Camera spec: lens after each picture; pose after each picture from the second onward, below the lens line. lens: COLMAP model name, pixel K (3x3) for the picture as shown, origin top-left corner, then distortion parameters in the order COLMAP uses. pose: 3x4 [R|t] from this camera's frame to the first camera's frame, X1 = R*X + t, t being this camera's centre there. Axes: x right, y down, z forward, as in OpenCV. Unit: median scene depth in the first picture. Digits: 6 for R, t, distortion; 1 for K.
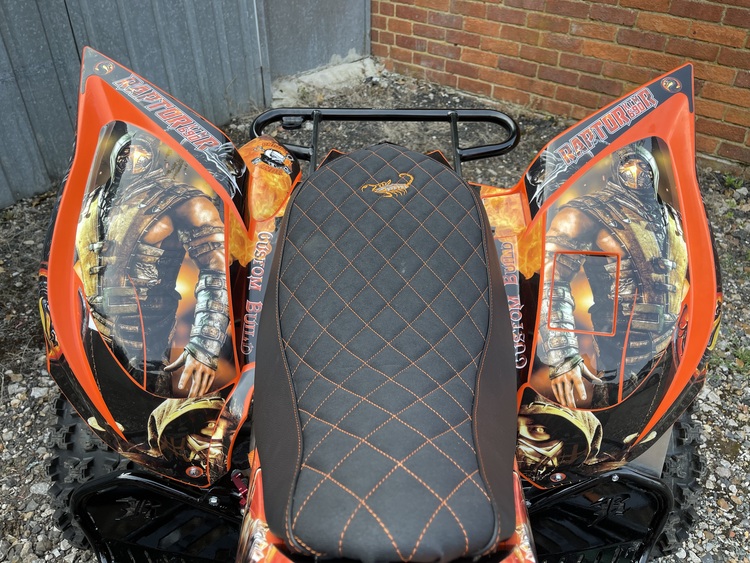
lens RADIAL K [[606.4, 0, 375.0], [0, 606.4, 281.5], [0, 0, 1]] dist [-0.008667, -0.014631]
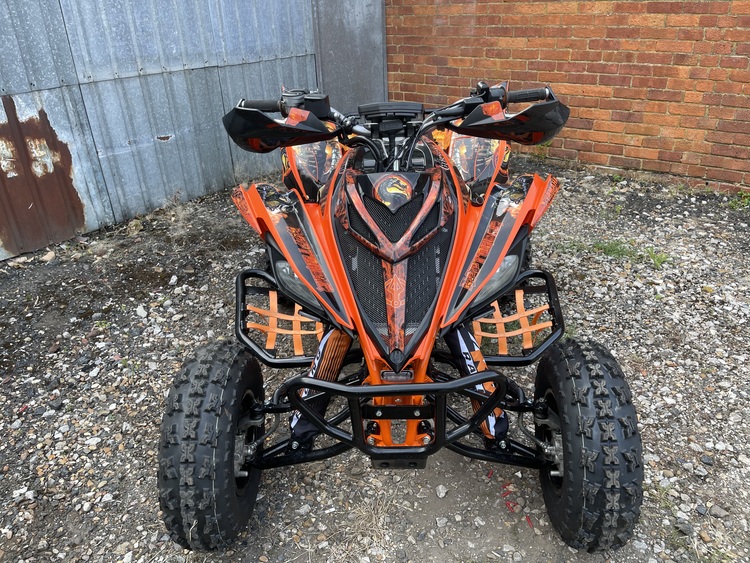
lens RADIAL K [[606.4, 0, 375.0], [0, 606.4, 281.5], [0, 0, 1]] dist [-0.008667, -0.014631]
pose [[0.998250, -0.042644, -0.040963, 0.012157], [0.034921, 0.984202, -0.173572, 1.084213], [0.047718, 0.171837, 0.983969, -1.696455]]
